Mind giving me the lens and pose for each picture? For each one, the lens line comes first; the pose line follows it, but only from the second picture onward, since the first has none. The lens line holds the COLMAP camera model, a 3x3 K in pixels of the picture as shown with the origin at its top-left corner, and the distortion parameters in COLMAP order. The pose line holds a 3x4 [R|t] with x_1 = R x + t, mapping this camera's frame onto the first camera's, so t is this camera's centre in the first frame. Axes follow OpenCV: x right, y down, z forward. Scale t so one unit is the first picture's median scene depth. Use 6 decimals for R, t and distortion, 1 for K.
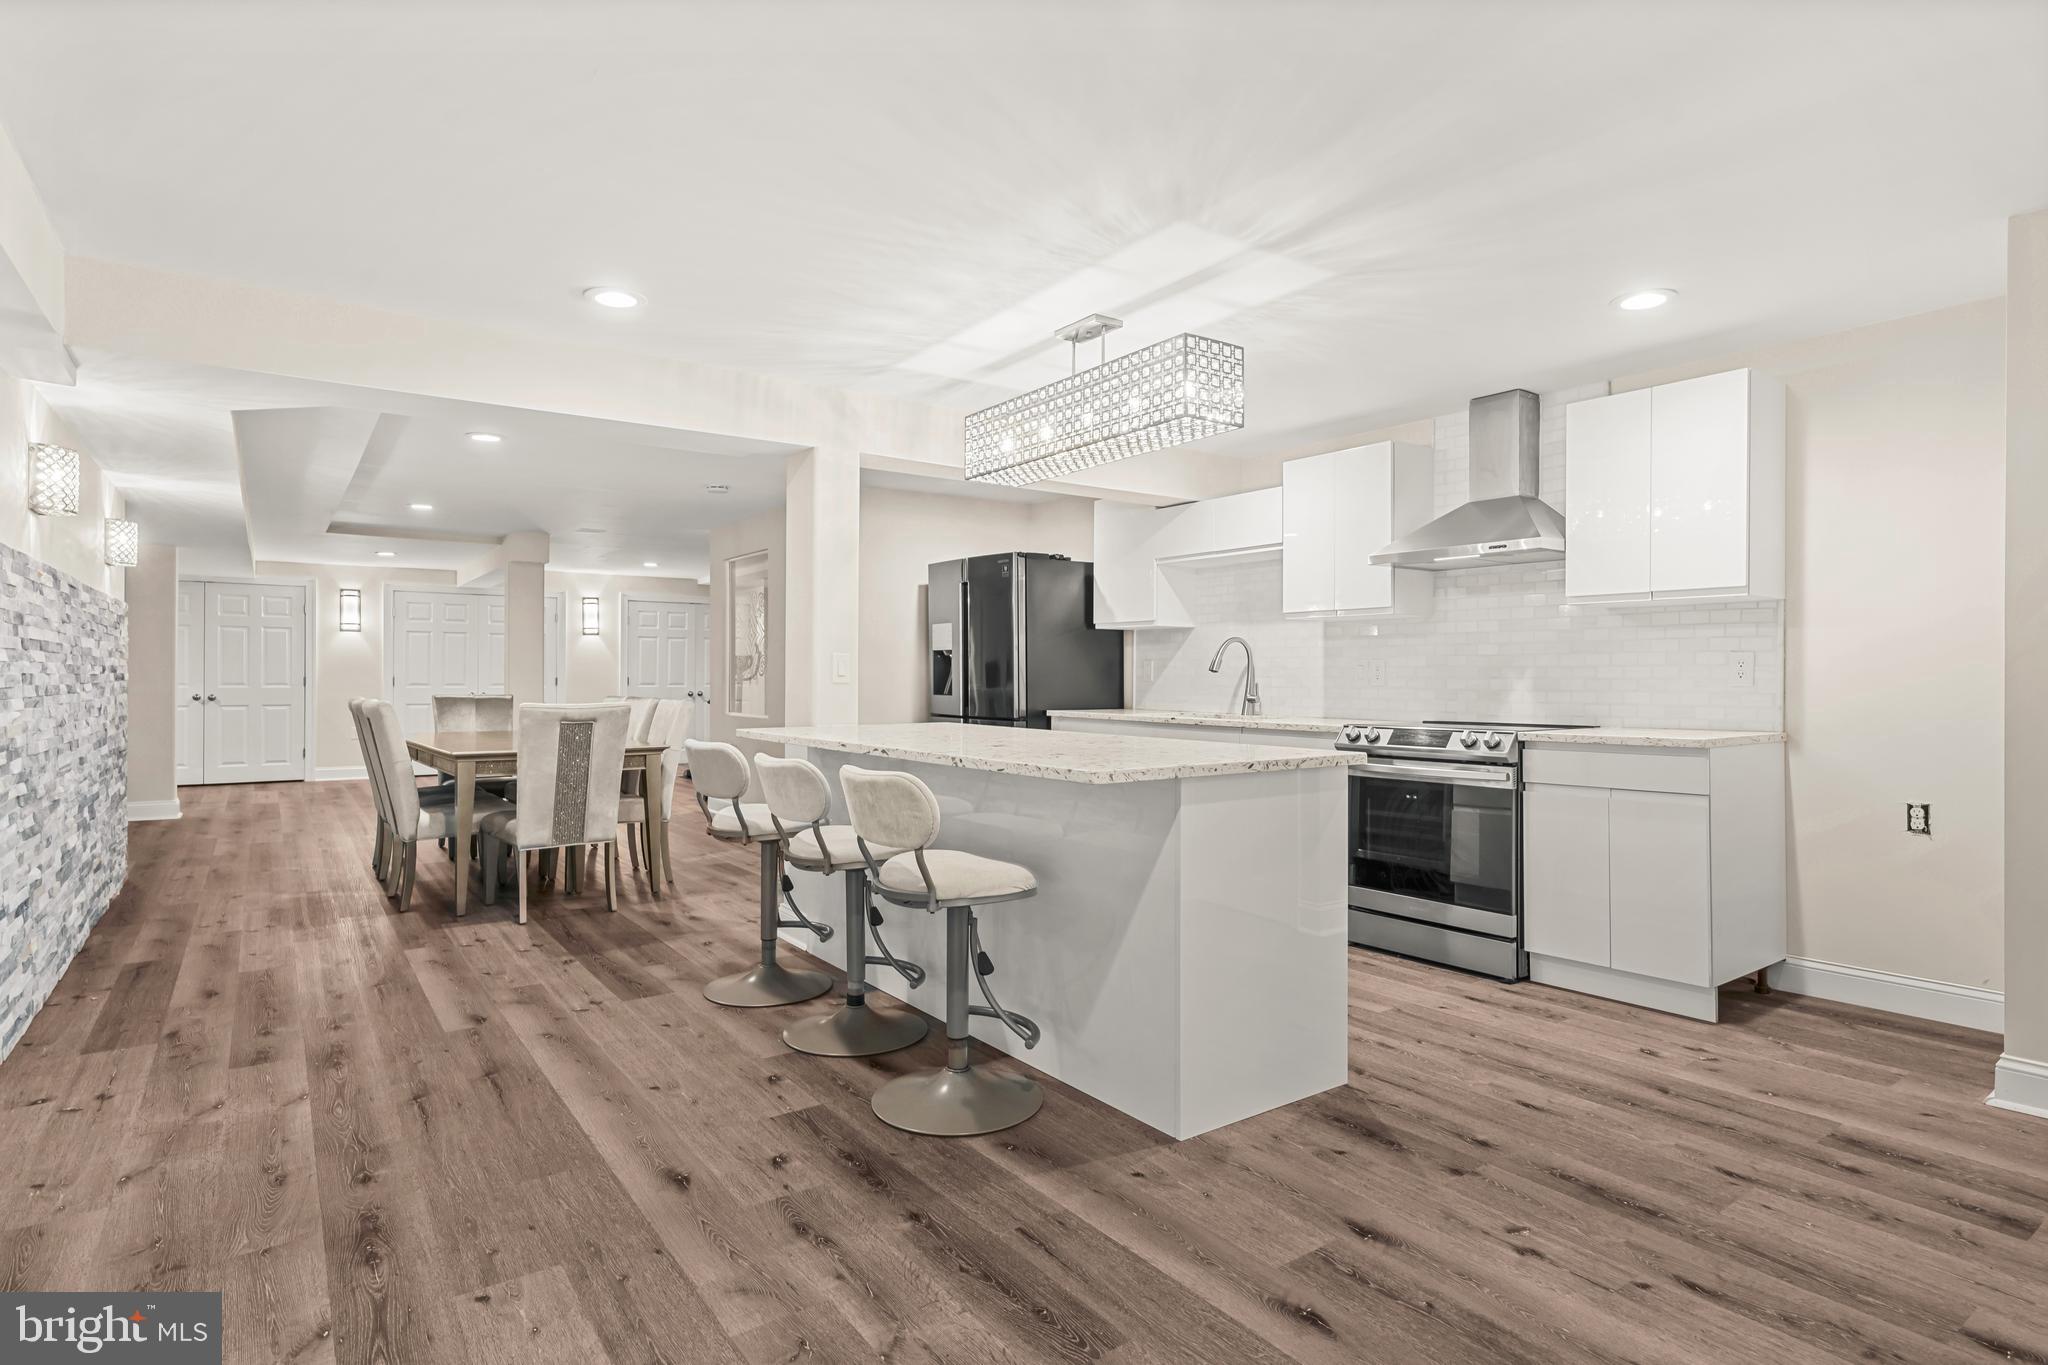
lens RADIAL K [[1049.8, 0, 1024.0], [0, 1049.8, 682.5], [0, 0, 1]] dist [-0.000244, 0.000031]
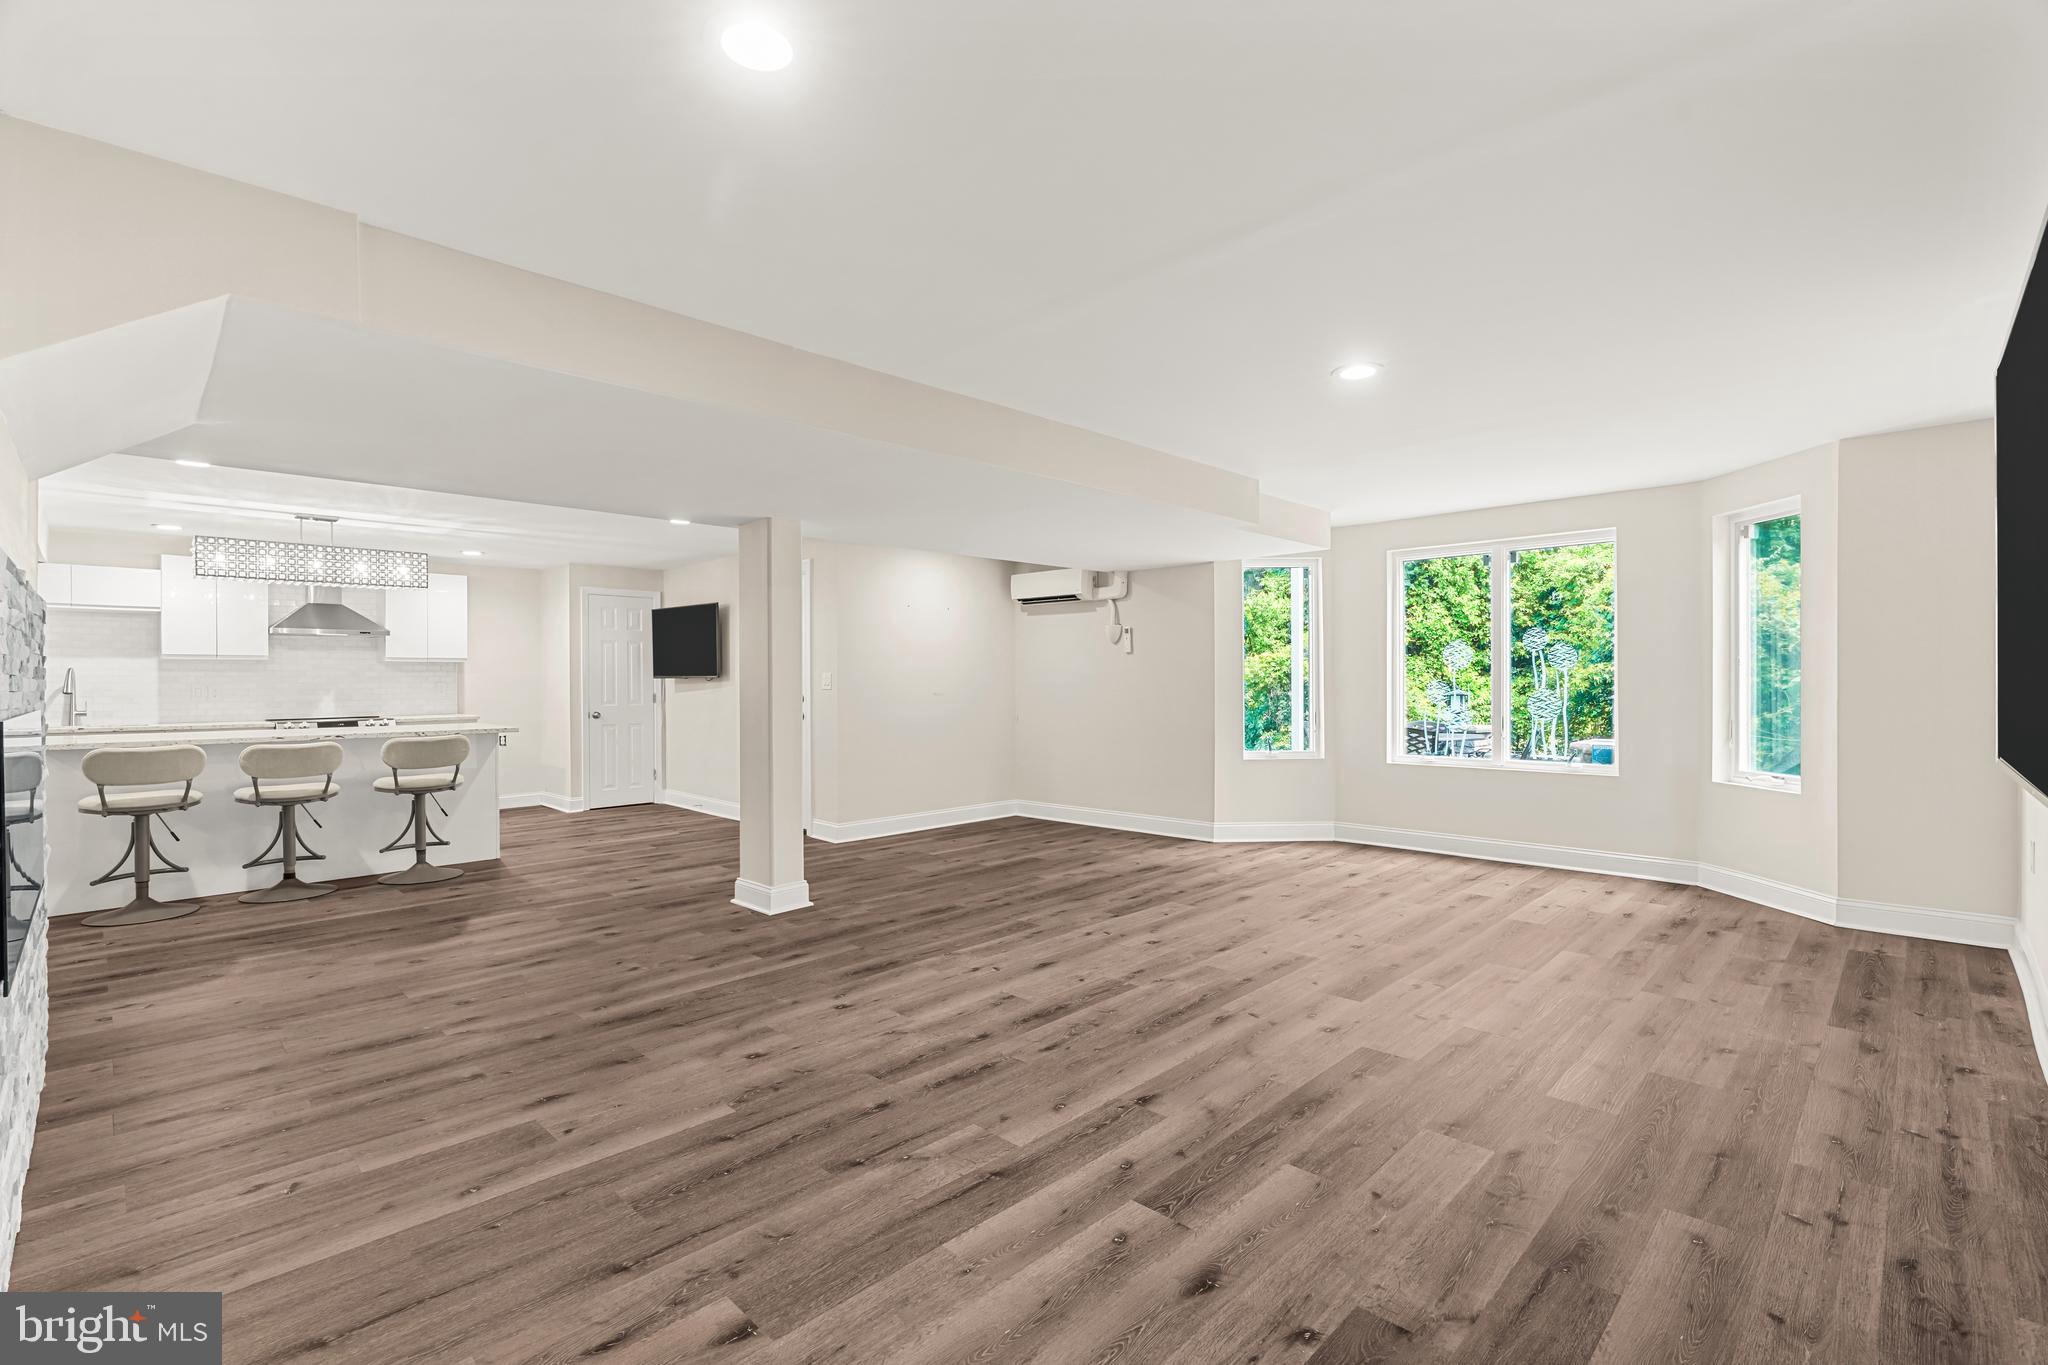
lens RADIAL K [[922.1, 0, 1024.0], [0, 922.1, 682.5], [0, 0, 1]] dist [-0.009912, 0.001215]
pose [[-0.171691, -0.006256, 0.985131, -1.499282], [0.010311, 0.999914, 0.008147, -0.028219], [-0.985097, 0.011557, -0.171612, 0.010194]]
